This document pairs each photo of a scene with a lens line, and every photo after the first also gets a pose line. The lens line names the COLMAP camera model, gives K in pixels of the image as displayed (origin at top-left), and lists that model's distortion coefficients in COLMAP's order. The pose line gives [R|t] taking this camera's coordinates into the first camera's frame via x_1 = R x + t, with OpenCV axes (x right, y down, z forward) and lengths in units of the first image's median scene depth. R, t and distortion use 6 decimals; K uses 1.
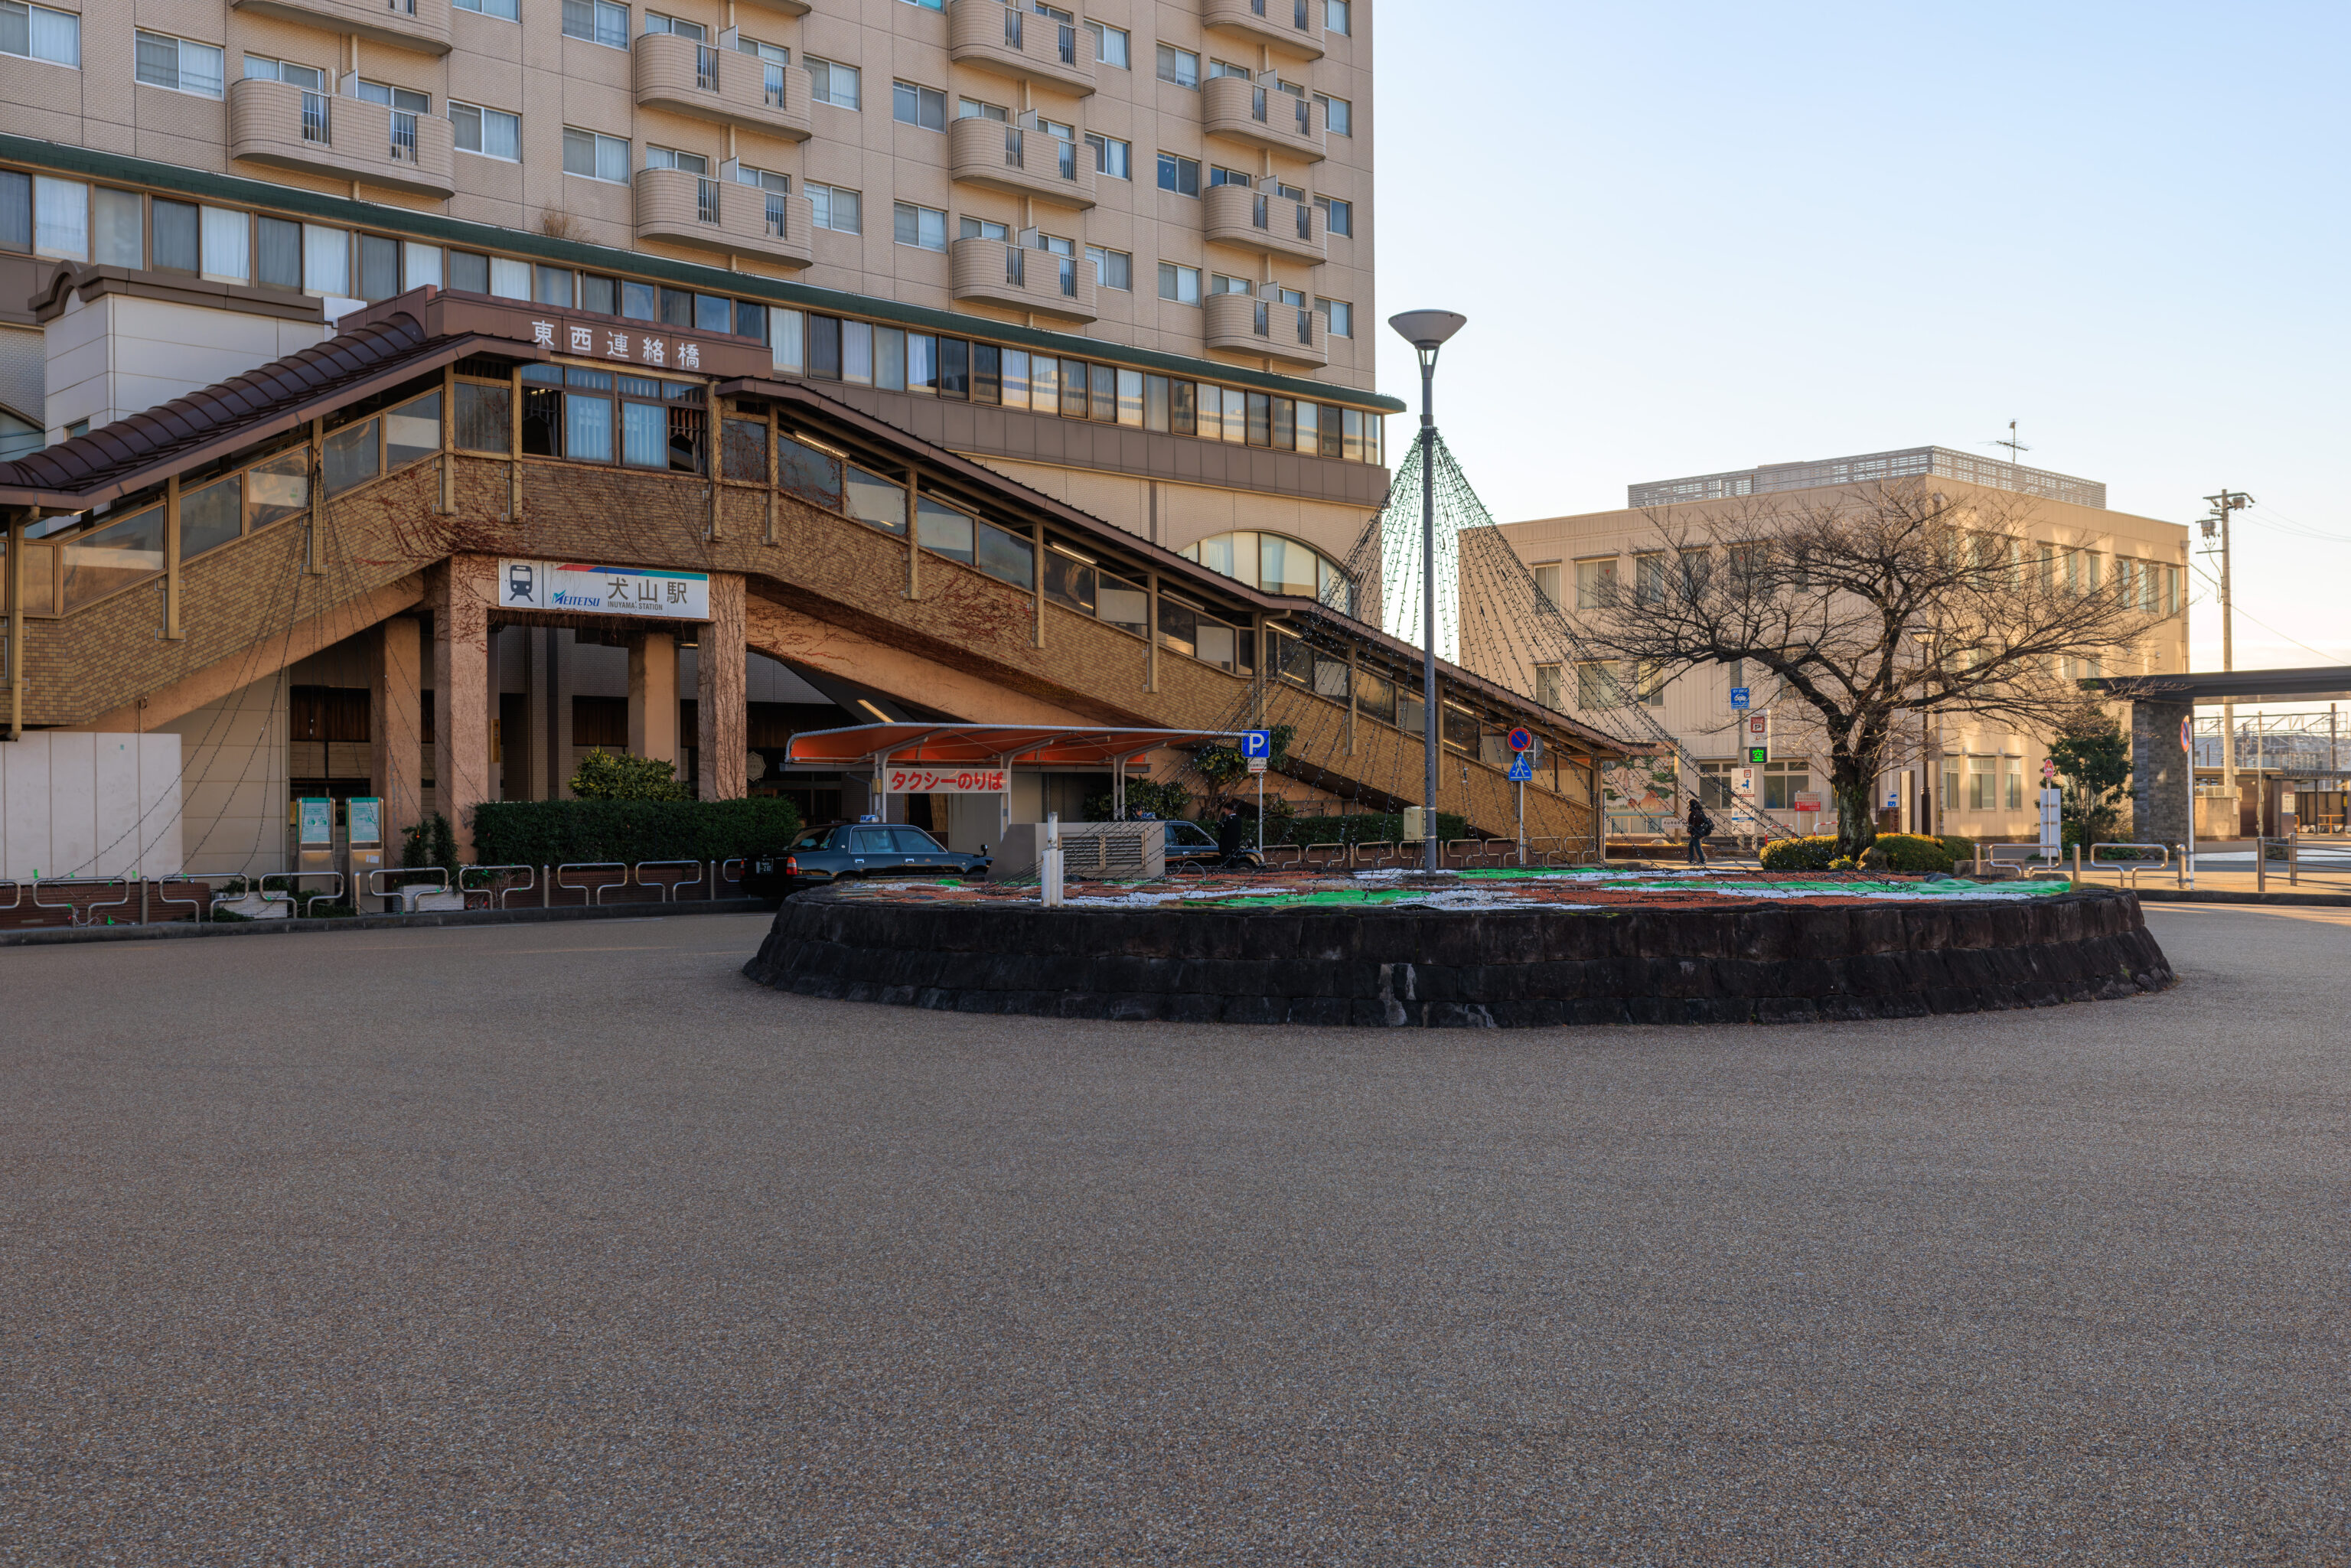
lens RADIAL K [[2159.7, 0, 1175.5], [0, 2159.7, 784.0], [0, 0, 1]] dist [0.002132, -0.006711]
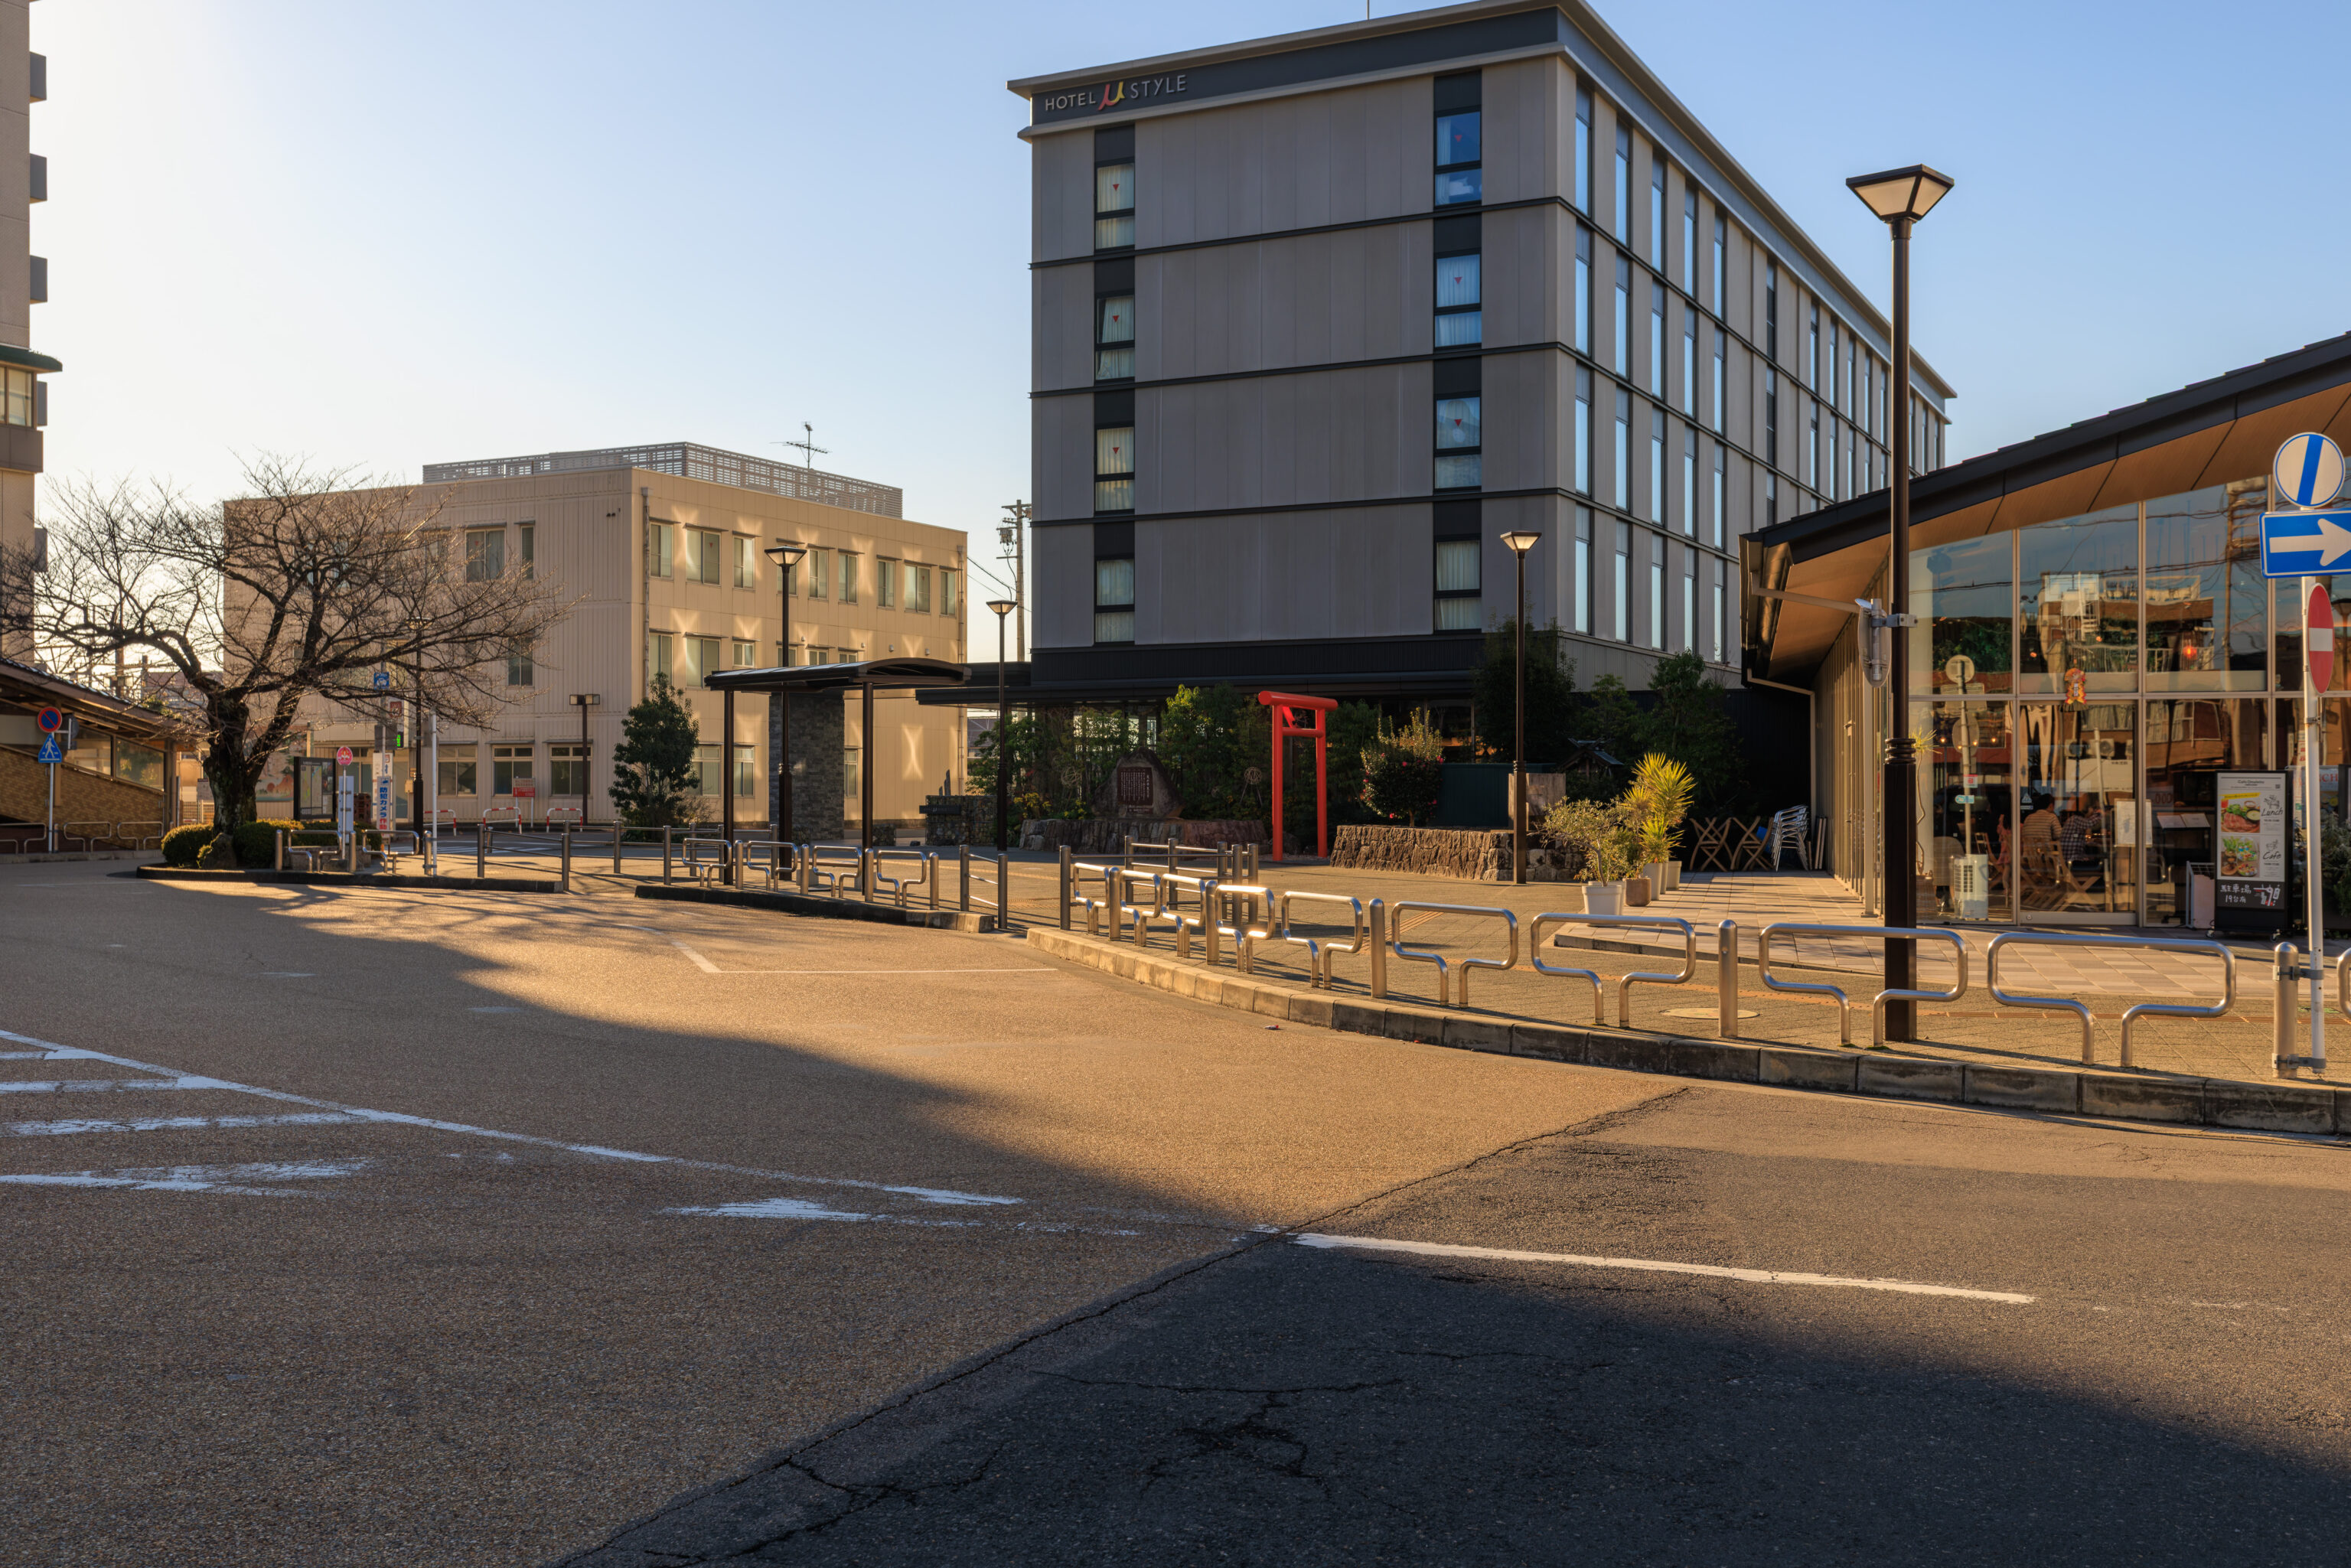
lens RADIAL K [[2159.7, 0, 1175.5], [0, 2159.7, 784.0], [0, 0, 1]] dist [0.002132, -0.006711]
pose [[0.945527, 0.009049, 0.325417, 0.319713], [-0.011728, 0.999912, 0.006270, -0.004061], [-0.325331, -0.009745, 0.945550, -0.067750]]
